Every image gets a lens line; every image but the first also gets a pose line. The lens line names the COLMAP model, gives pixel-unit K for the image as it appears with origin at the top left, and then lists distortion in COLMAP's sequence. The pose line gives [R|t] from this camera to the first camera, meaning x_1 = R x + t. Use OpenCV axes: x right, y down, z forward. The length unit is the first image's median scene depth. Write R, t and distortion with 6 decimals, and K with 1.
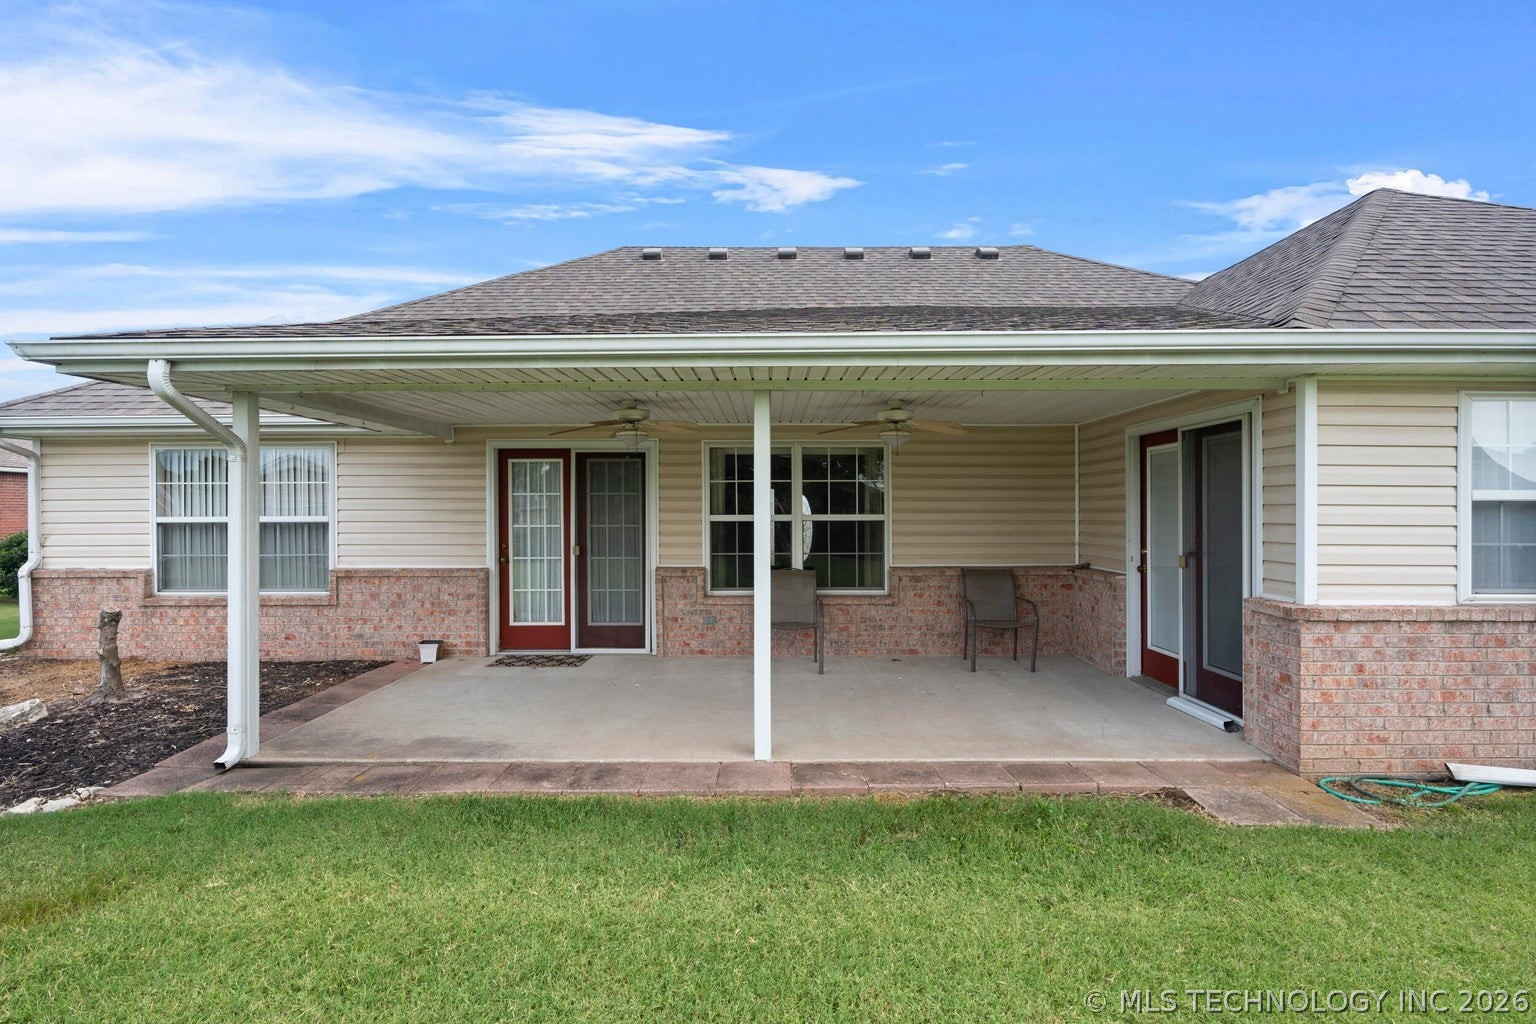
lens RADIAL K [[726.6, 0, 775.3], [0, 726.6, 516.3], [0, 0, 1]] dist [0.001576, -0.006807]
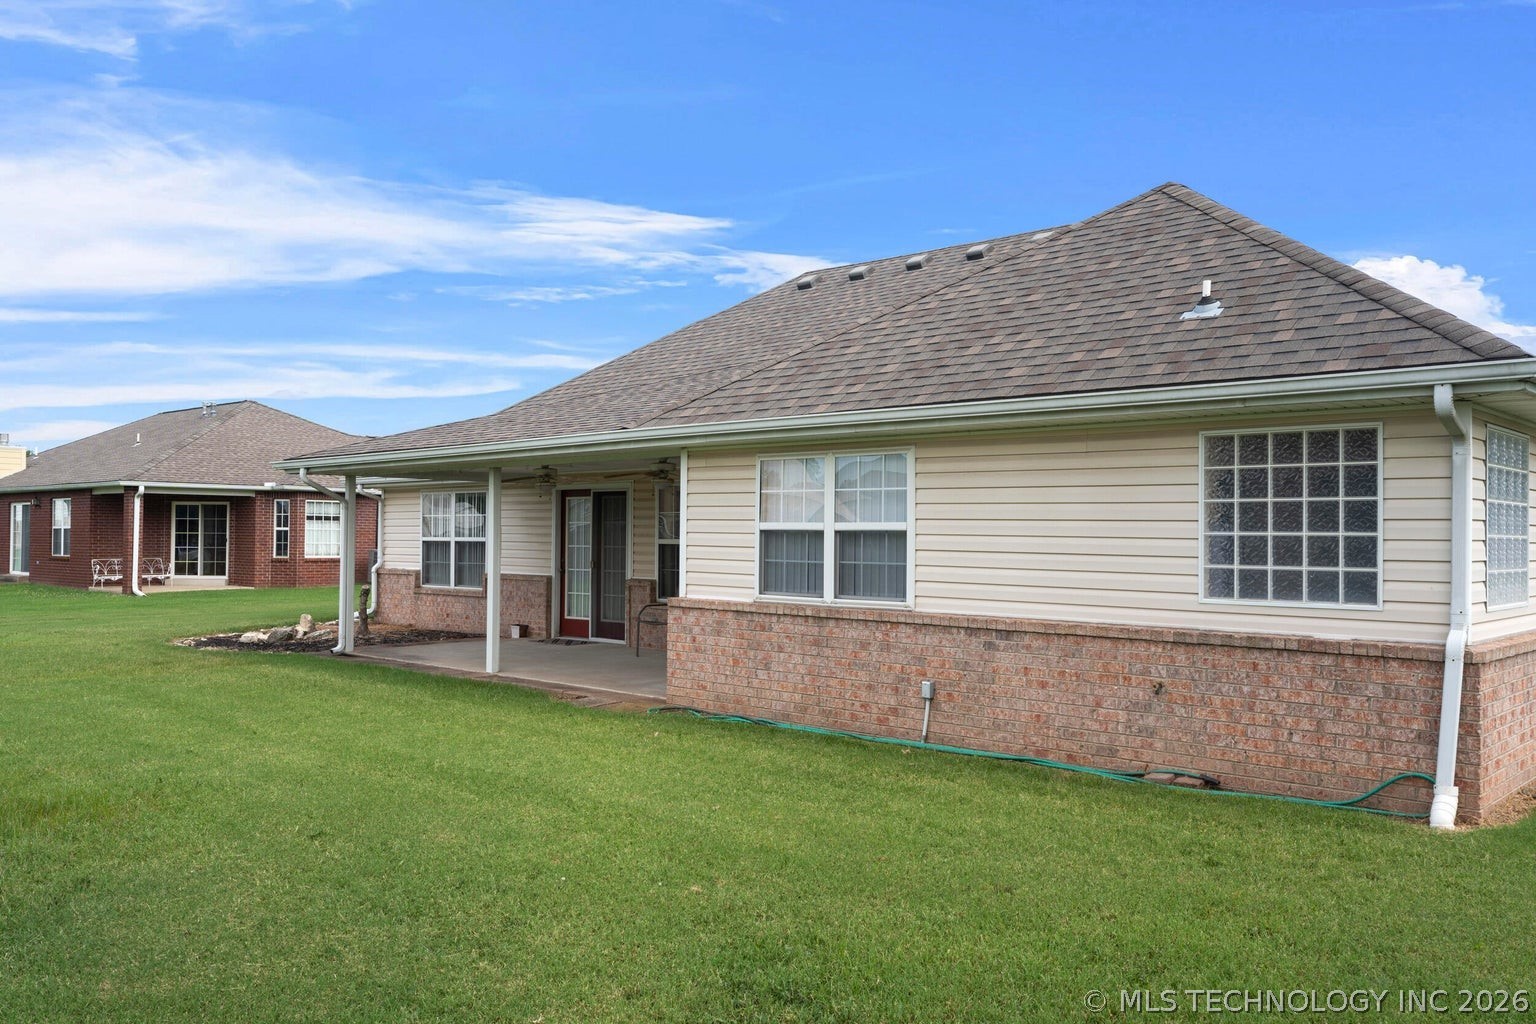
lens RADIAL K [[1250.3, 0, 751.5], [0, 1250.3, 521.5], [0, 0, 1]] dist [-0.009864, -0.000508]
pose [[0.724159, -0.000793, -0.689632, 1.550661], [-0.014680, 0.999755, -0.016565, 0.001756], [0.689477, 0.022119, 0.723970, -0.477561]]
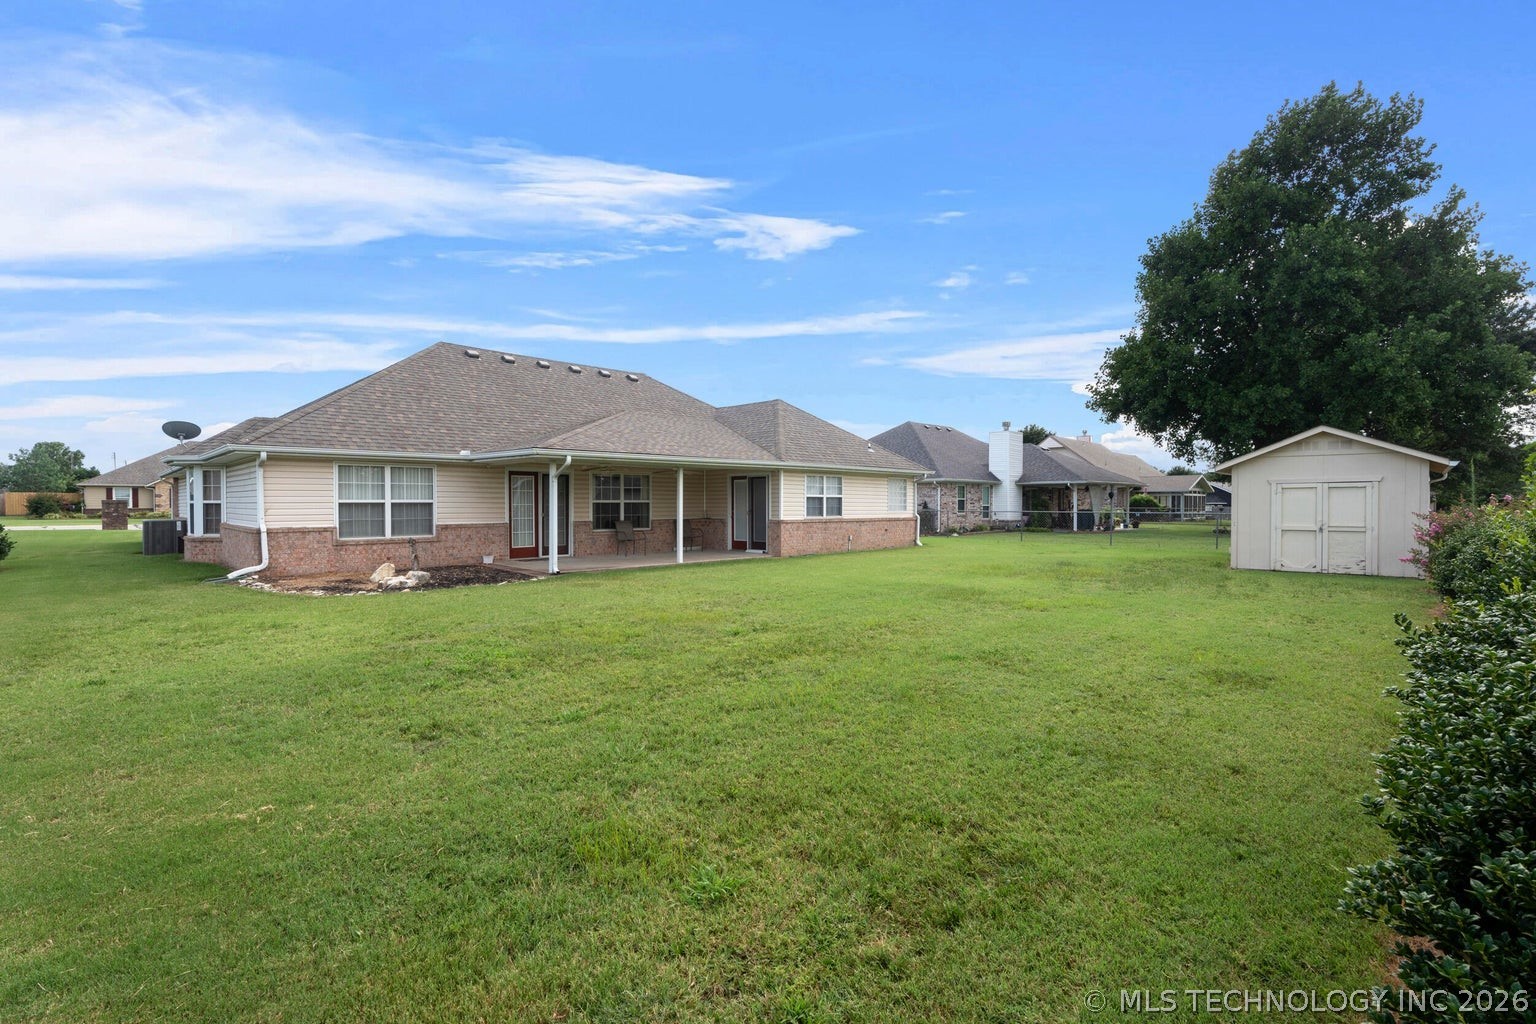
lens RADIAL K [[679.8, 0, 768.0], [0, 679.8, 512.0], [0, 0, 1]] dist [0.010970, -0.000043]
pose [[0.711331, -0.007905, 0.702813, -1.336397], [0.003976, 0.999966, 0.007223, 0.024843], [-0.702846, -0.002344, 0.711338, -1.133895]]
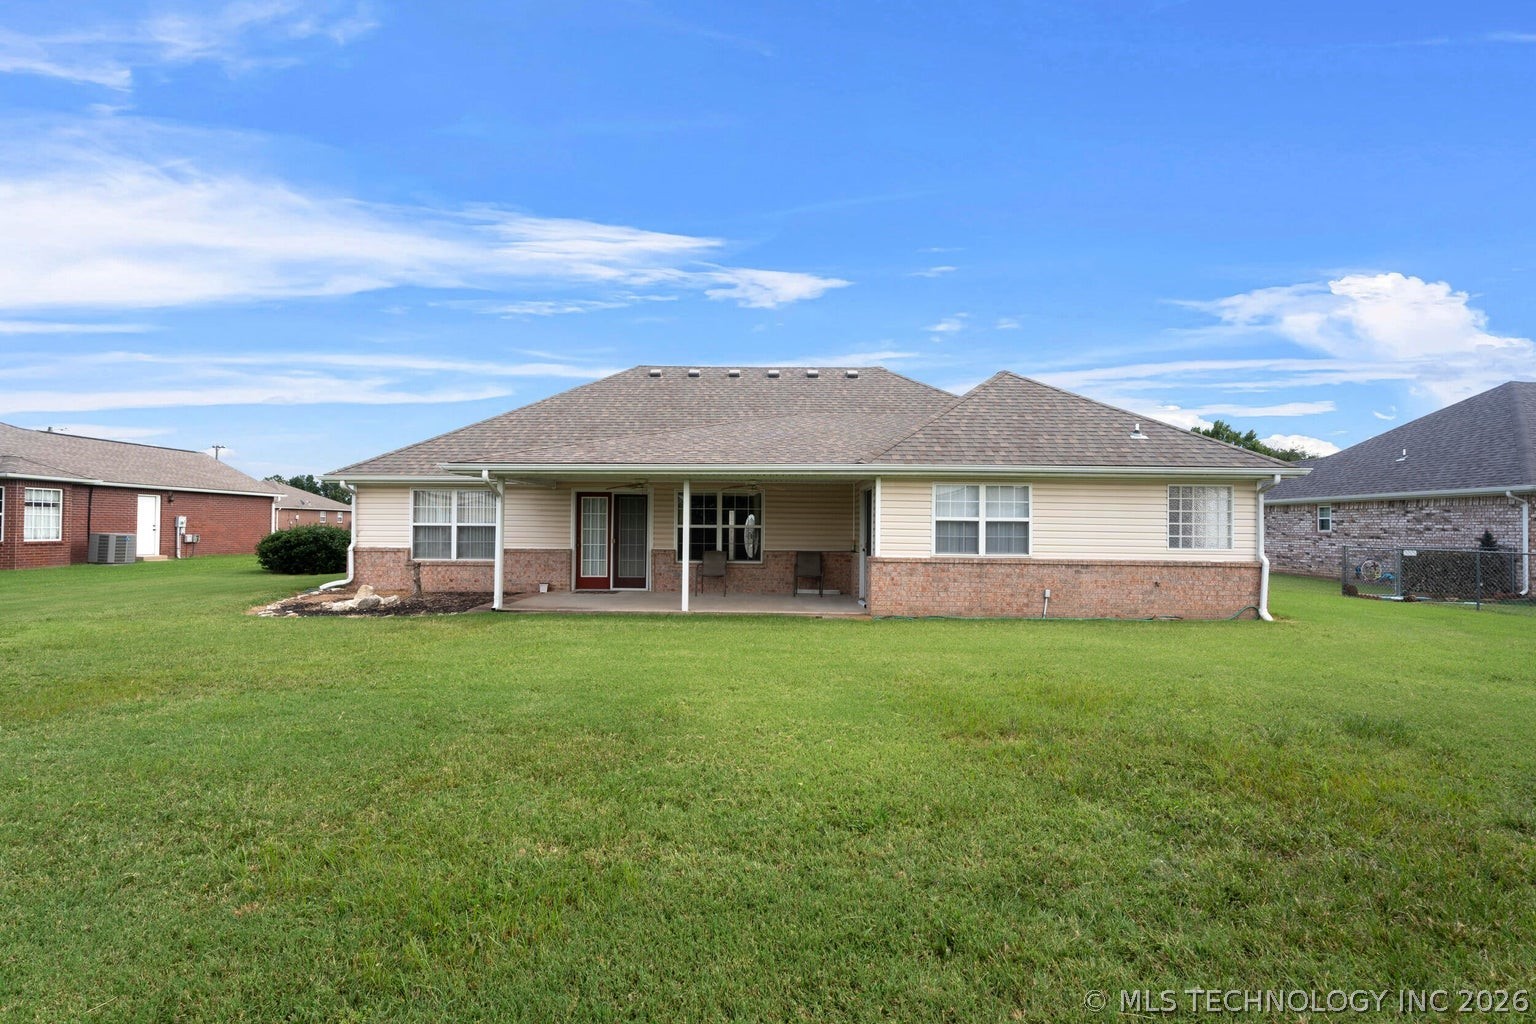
lens RADIAL K [[688.4, 0, 774.2], [0, 688.4, 515.7], [0, 0, 1]] dist [0.000946, 0.000283]
pose [[0.999915, 0.010432, -0.007761, 0.203856], [-0.010624, 0.999630, -0.025055, 0.019267], [0.007497, 0.025135, 0.999656, -0.985177]]
